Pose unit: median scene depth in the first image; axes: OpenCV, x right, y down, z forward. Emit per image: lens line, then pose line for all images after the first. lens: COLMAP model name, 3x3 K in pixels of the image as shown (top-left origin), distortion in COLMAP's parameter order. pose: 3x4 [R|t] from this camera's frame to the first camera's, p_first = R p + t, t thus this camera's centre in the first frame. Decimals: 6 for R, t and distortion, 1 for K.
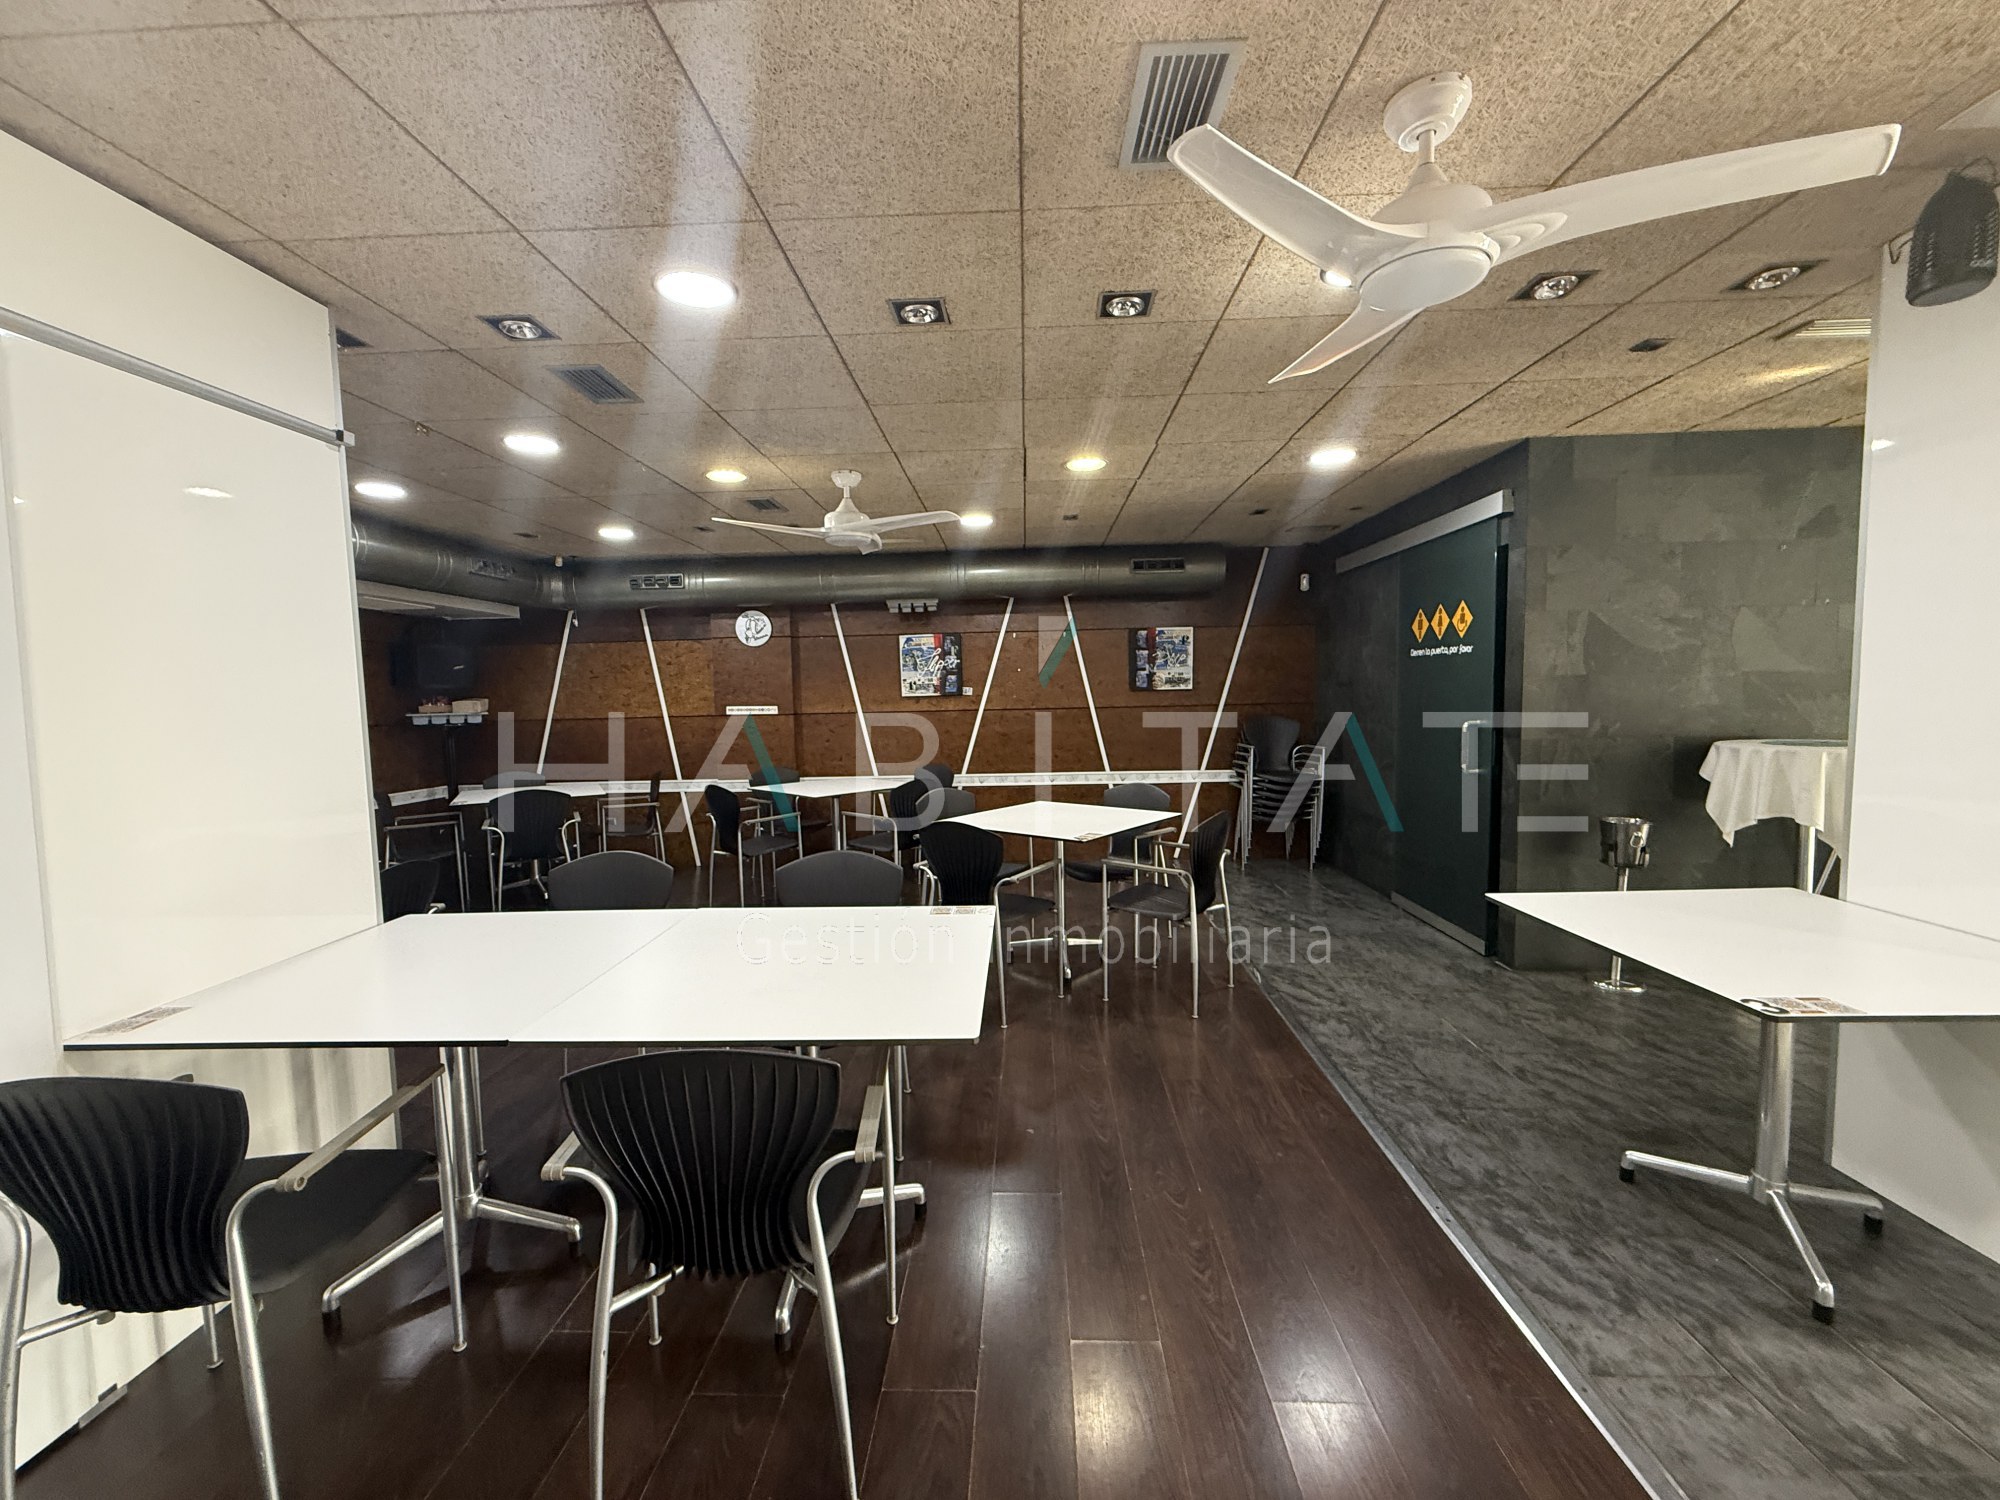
lens RADIAL K [[795.9, 0, 1000.7], [0, 795.9, 746.5], [0, 0, 1]] dist [-0.000751, 0.000015]
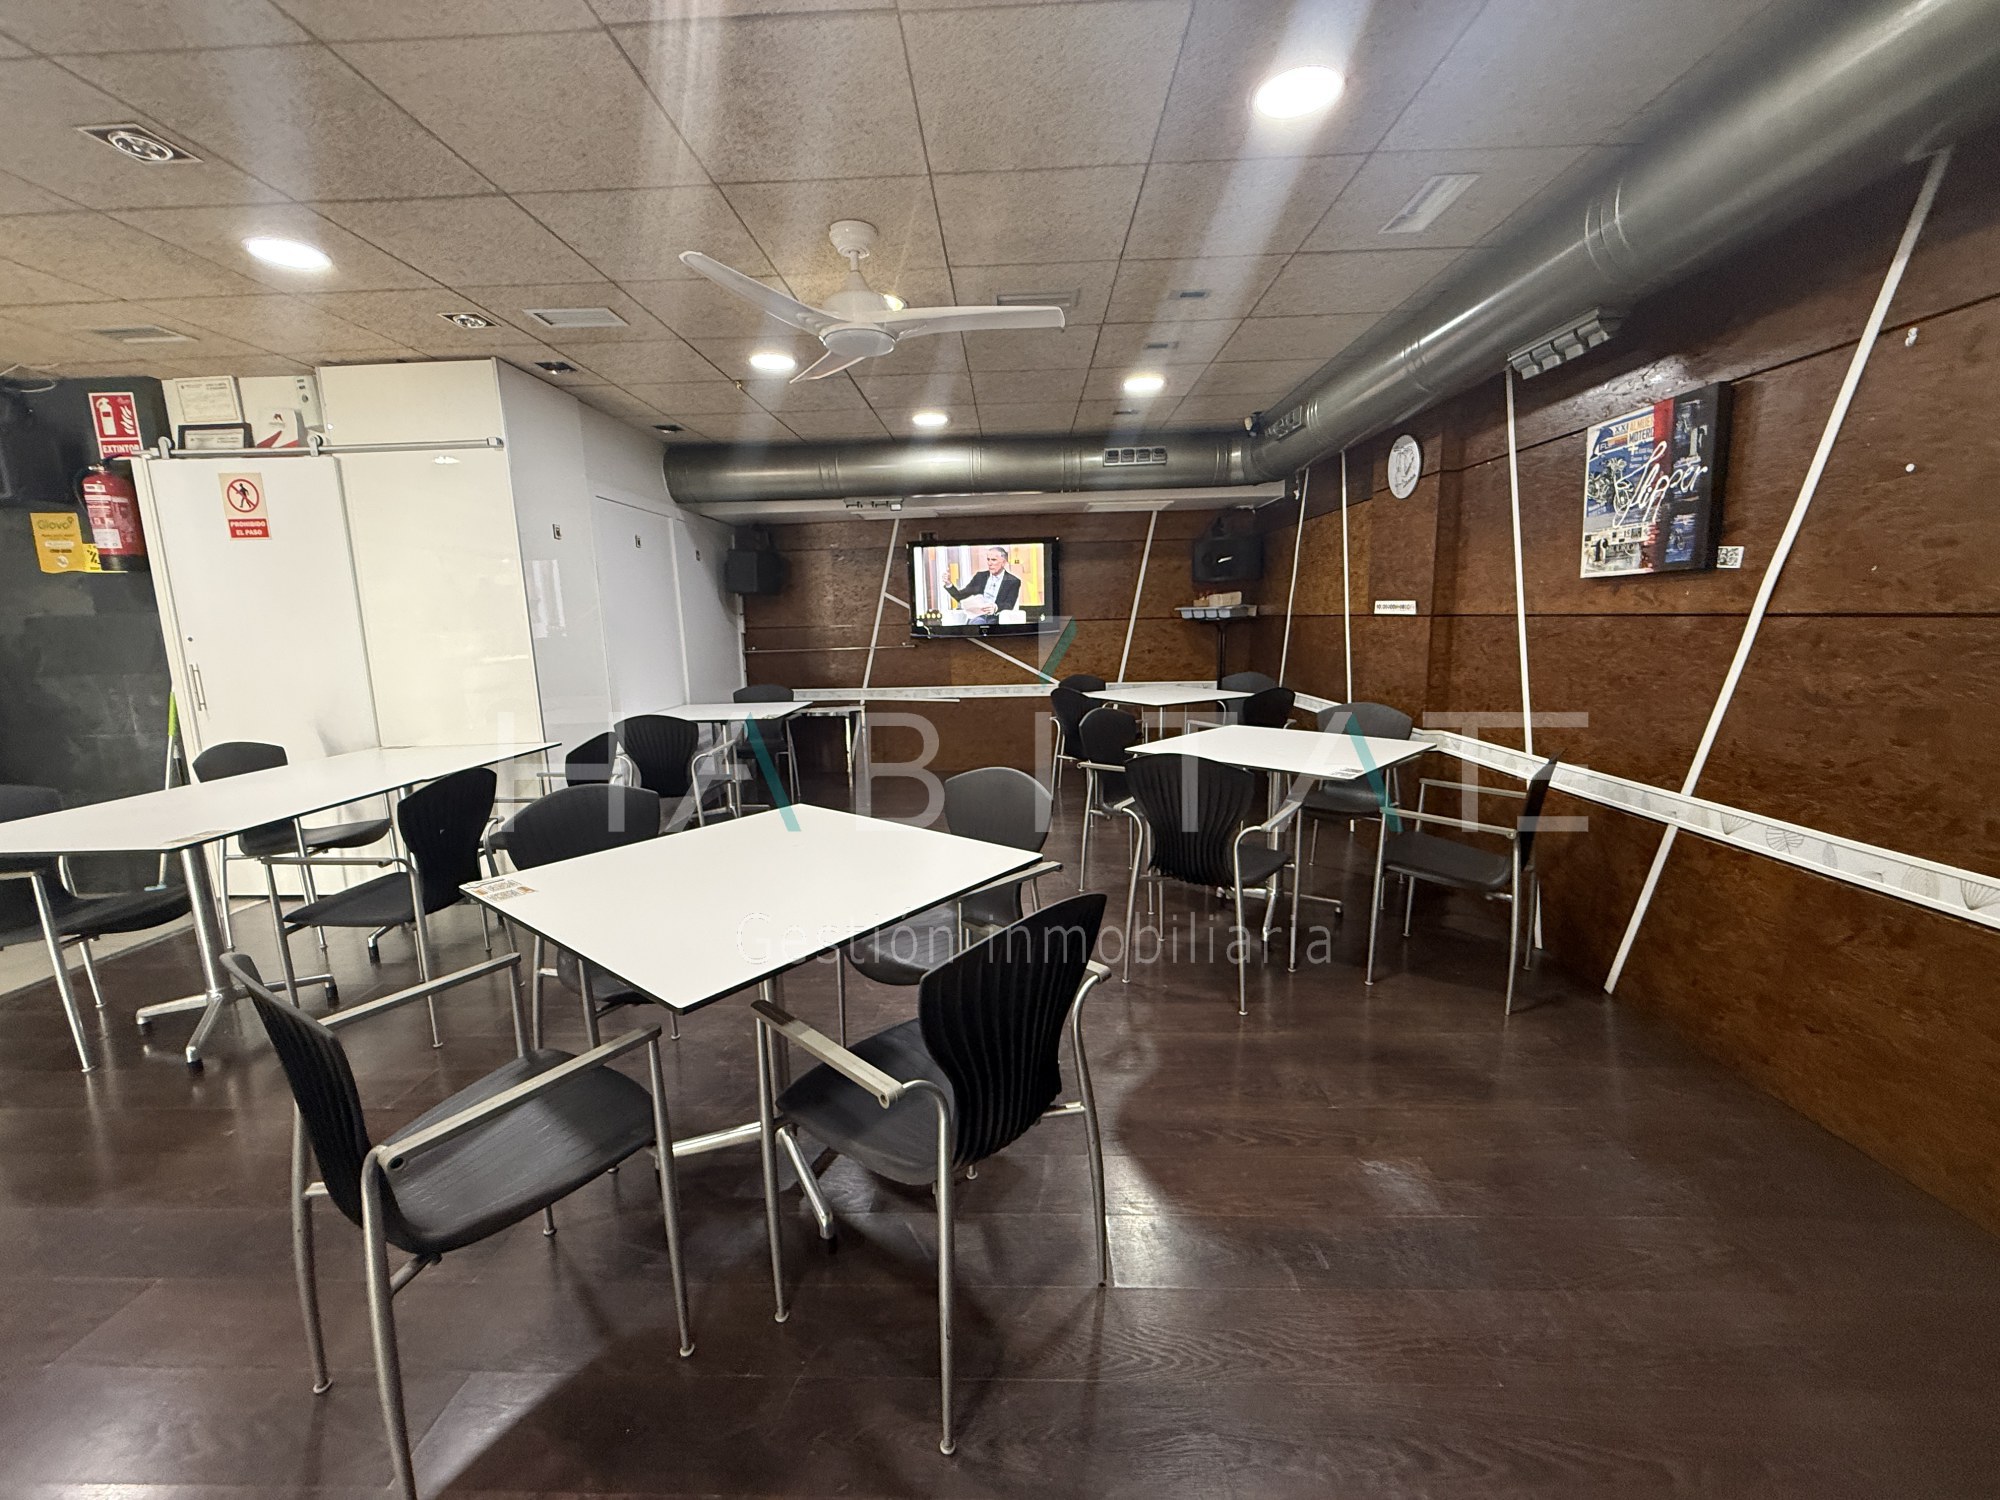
lens RADIAL K [[795.9, 0, 997.0], [0, 795.9, 748.1], [0, 0, 1]] dist [-0.000751, 0.000015]
pose [[0.003623, 0.184843, -0.982761, 0.307912], [-0.041410, 0.981952, 0.184539, -0.039854], [0.999136, 0.040027, 0.011212, 0.697283]]
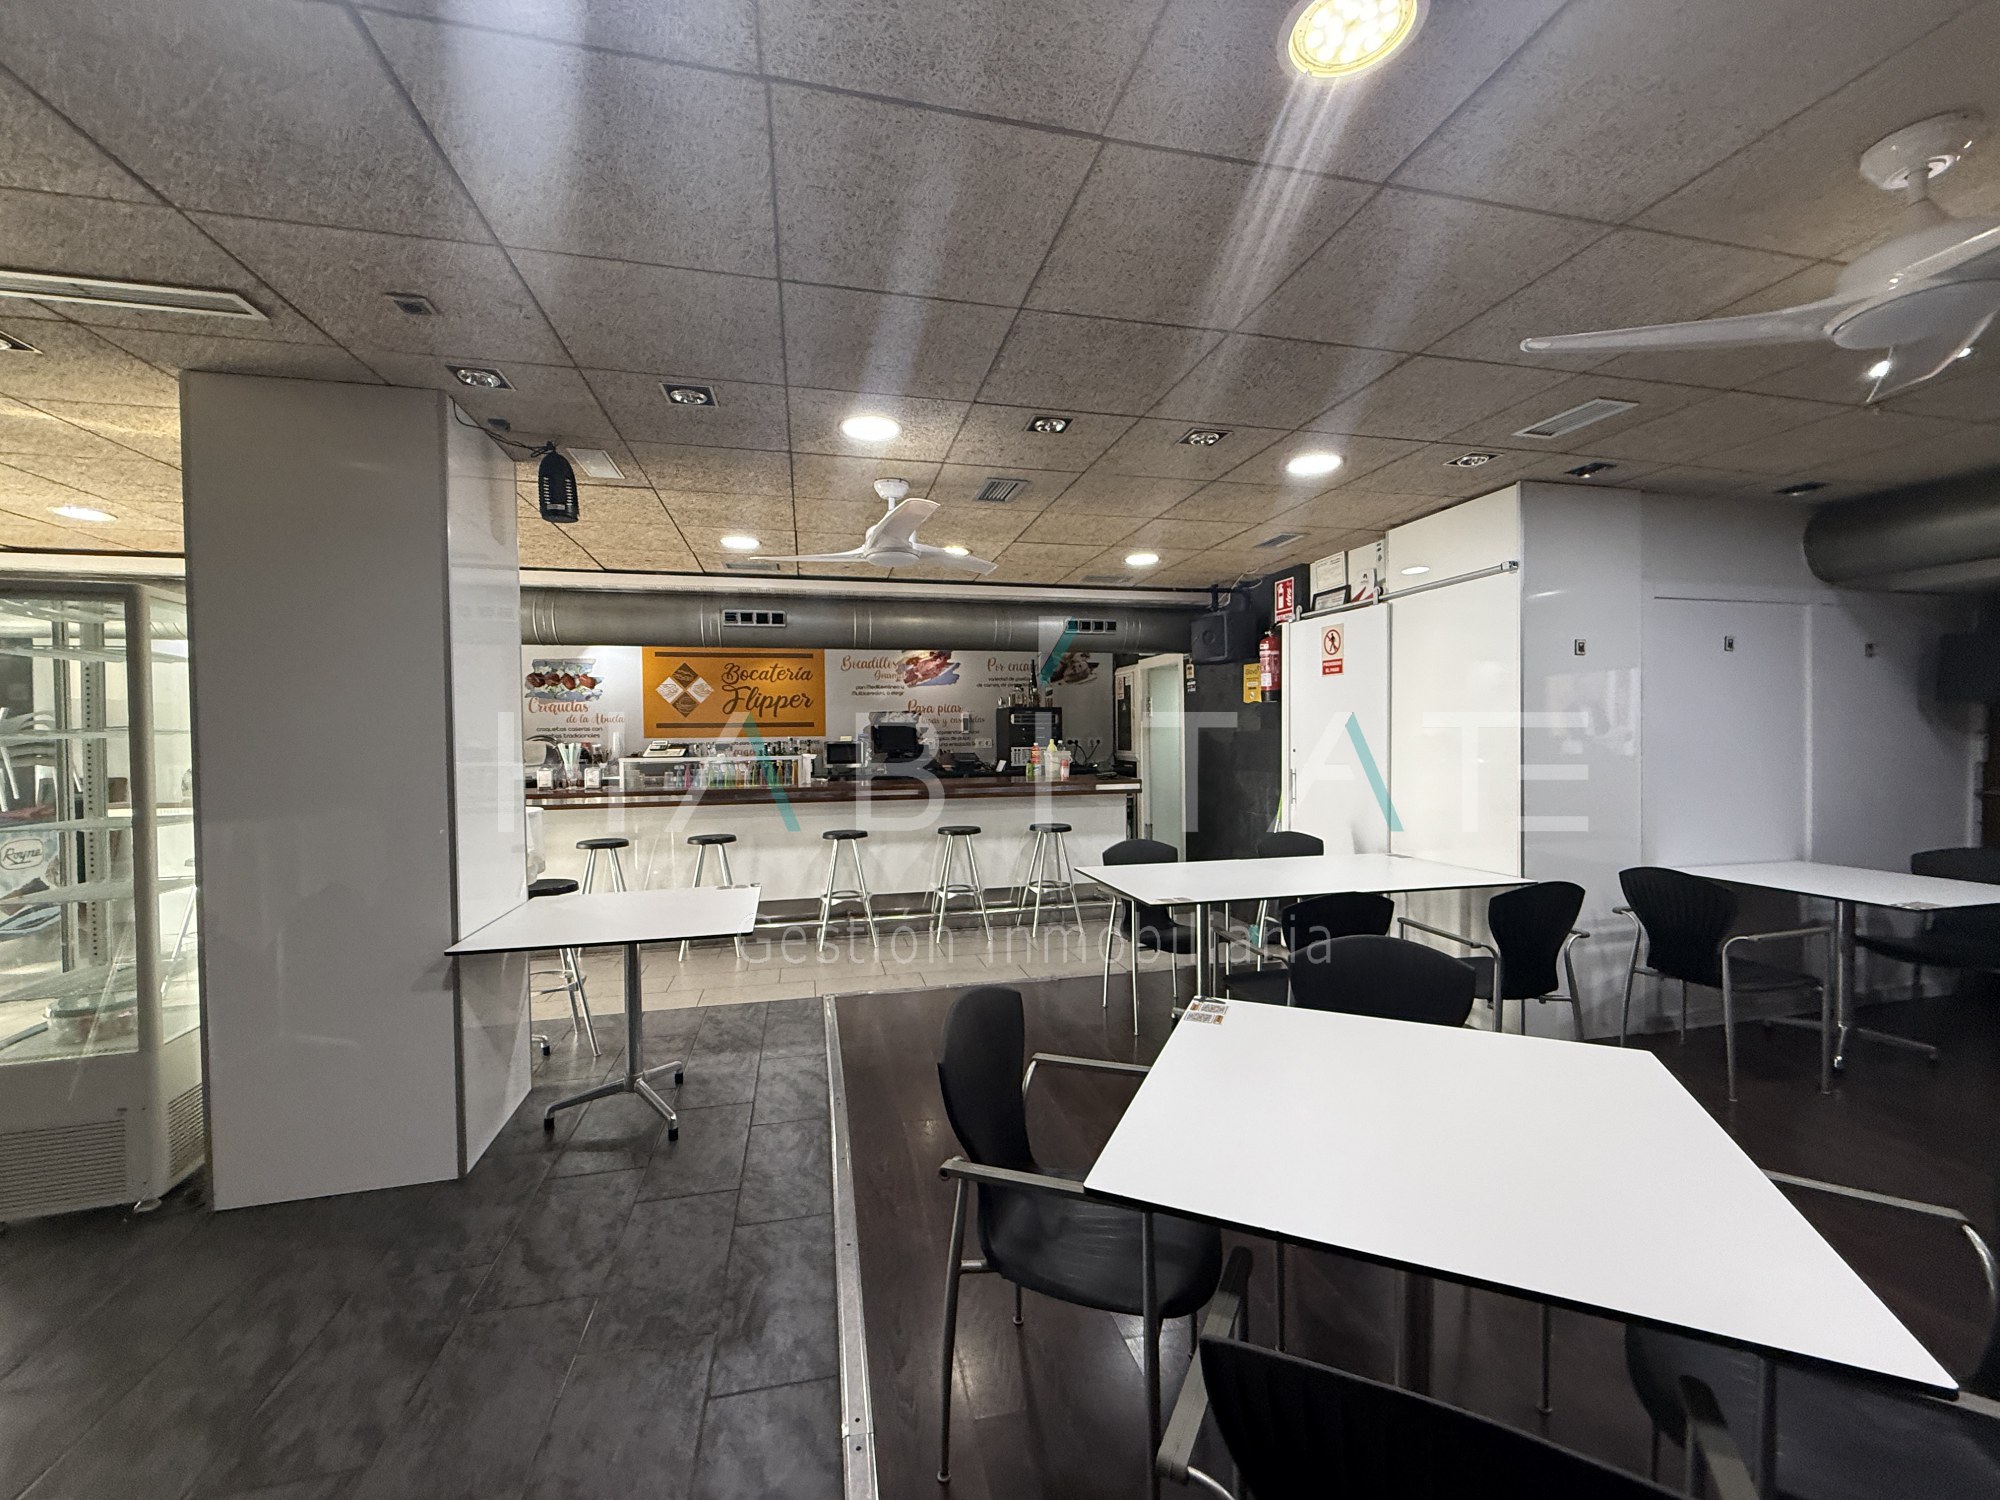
lens RADIAL K [[795.9, 0, 990.8], [0, 795.9, 746.5], [0, 0, 1]] dist [-0.000751, 0.000015]
pose [[-0.966526, 0.035040, -0.254164, 0.205579], [0.013988, 0.996354, 0.084166, -0.060220], [0.256187, 0.077793, -0.963492, 0.788830]]
